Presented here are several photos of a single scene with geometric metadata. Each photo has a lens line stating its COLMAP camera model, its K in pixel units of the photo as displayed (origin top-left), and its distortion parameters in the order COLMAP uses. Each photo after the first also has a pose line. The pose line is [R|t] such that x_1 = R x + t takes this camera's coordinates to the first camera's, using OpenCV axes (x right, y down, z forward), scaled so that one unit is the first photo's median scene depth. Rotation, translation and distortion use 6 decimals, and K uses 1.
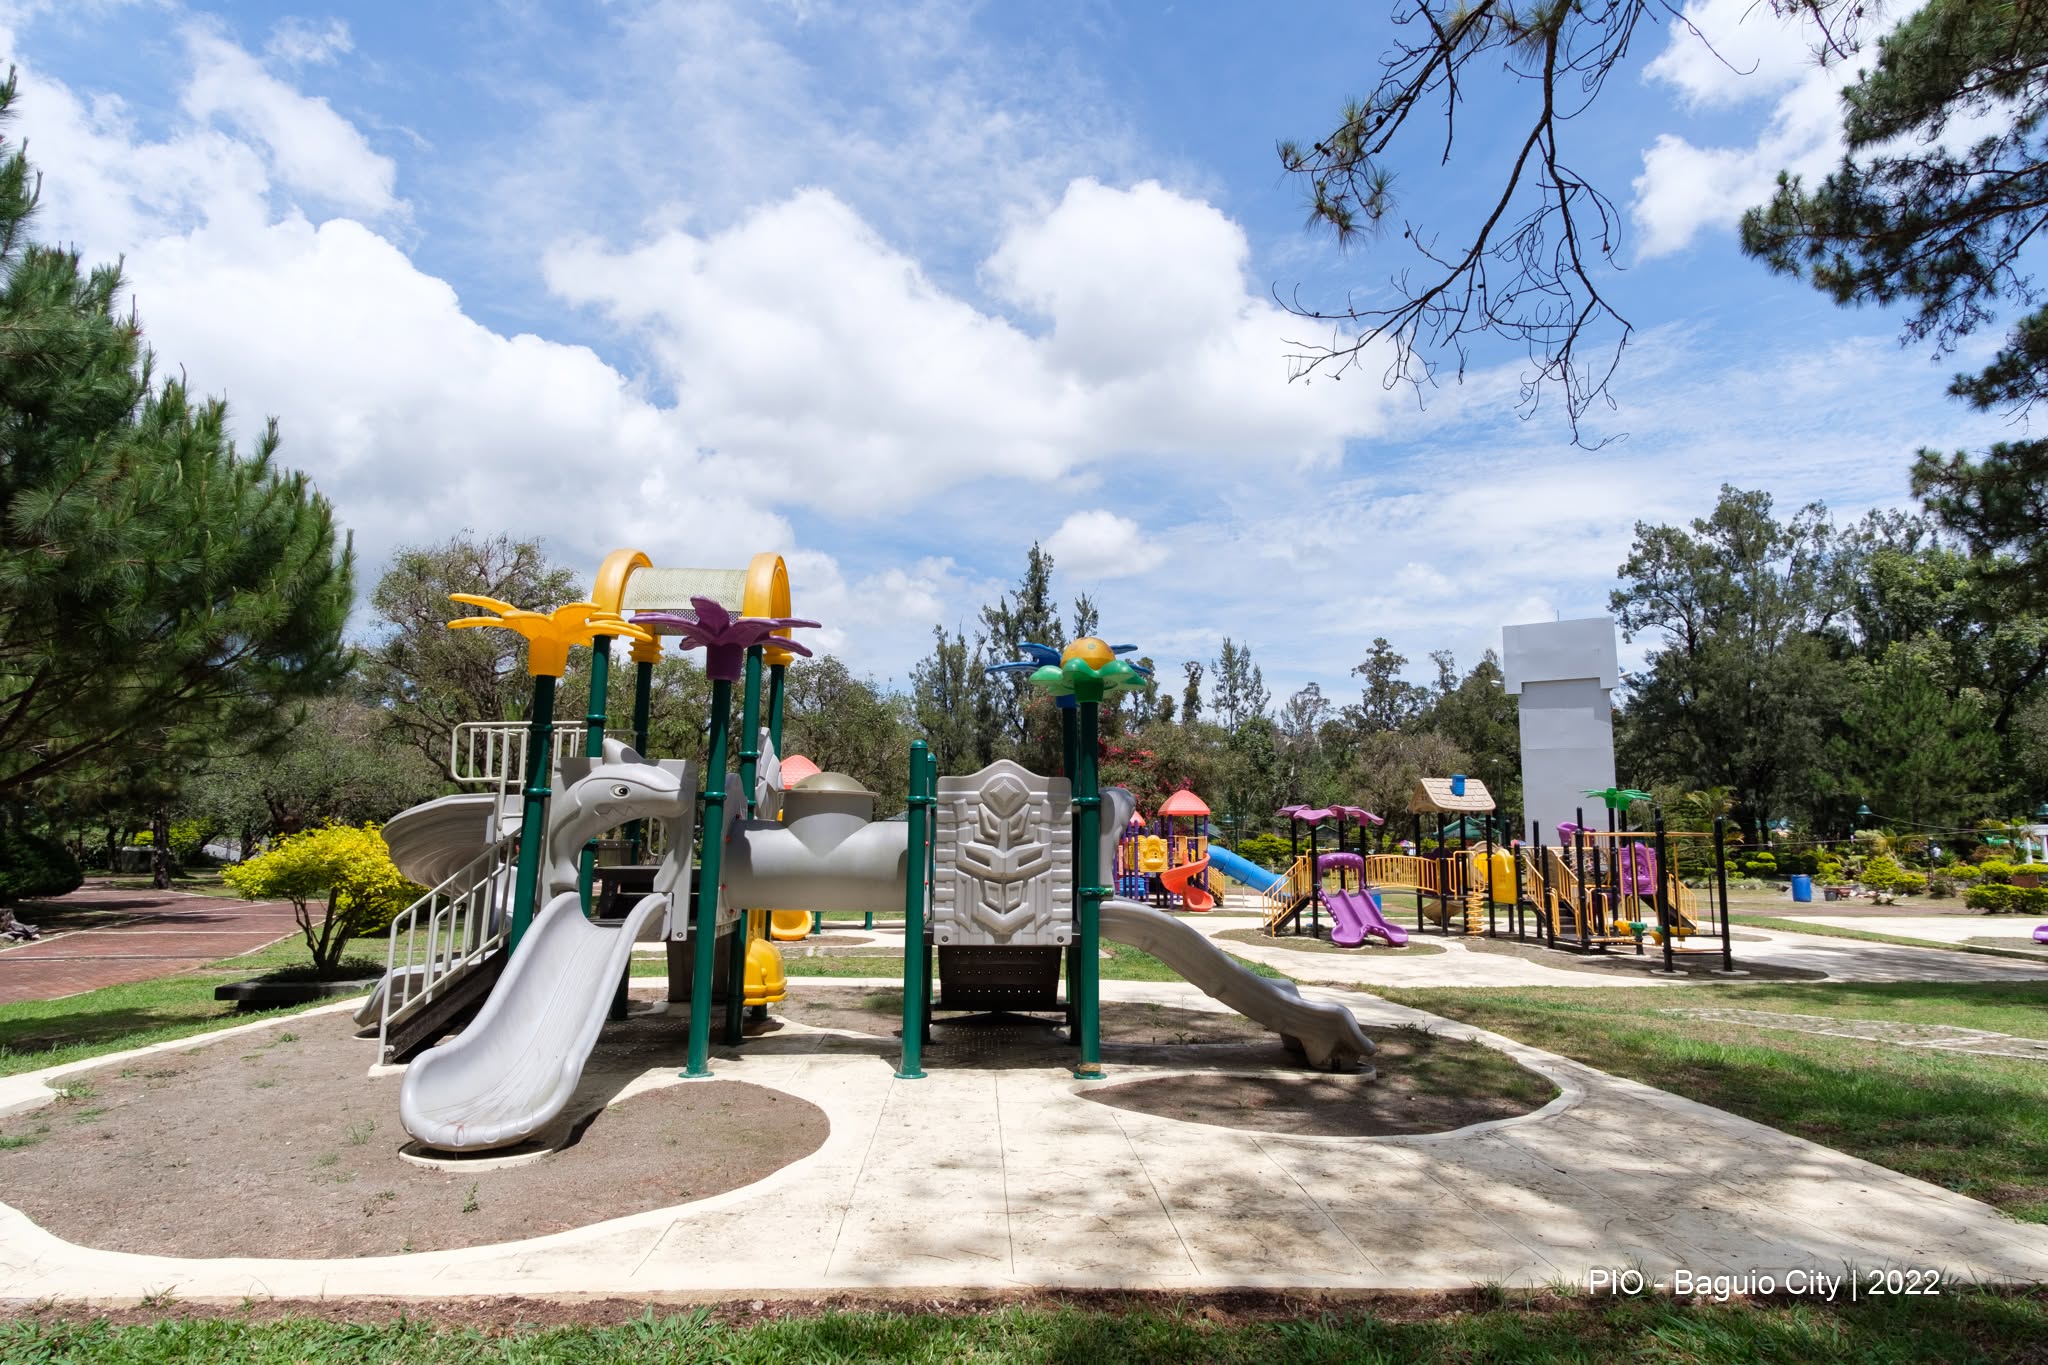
lens RADIAL K [[1049.3, 0, 1024.5], [0, 1049.3, 691.0], [0, 0, 1]] dist [0.000891, 0.000260]
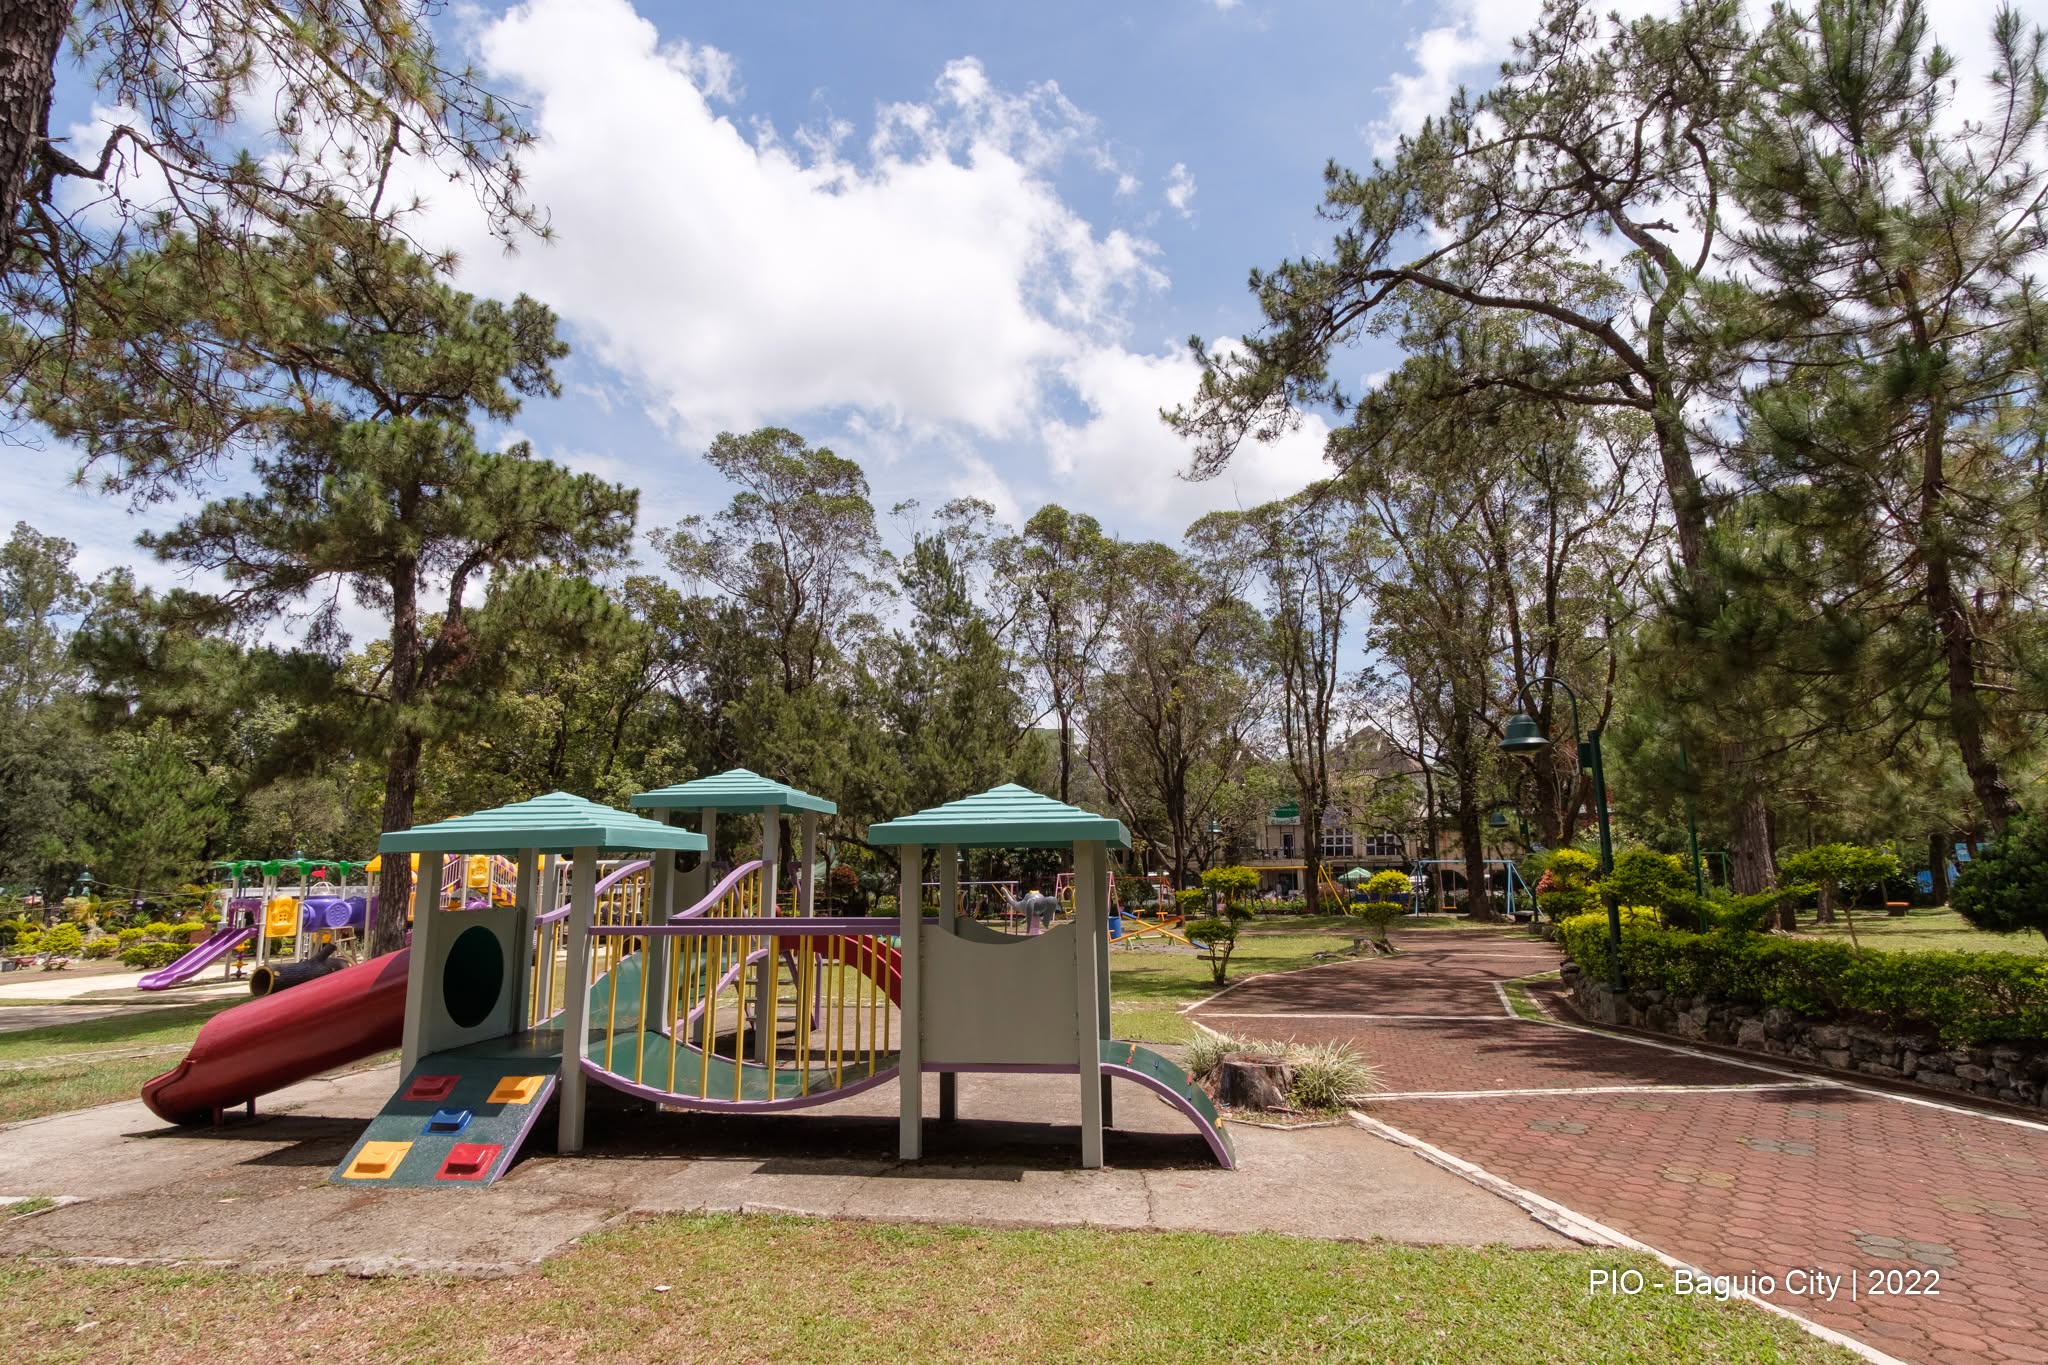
lens RADIAL K [[1049.3, 0, 1024.5], [0, 1049.3, 691.0], [0, 0, 1]] dist [0.000891, 0.000260]
pose [[0.208960, 0.159235, 0.964873, -0.021675], [-0.101702, 0.984843, -0.140506, -0.013891], [-0.972622, -0.068769, 0.221987, -0.098264]]
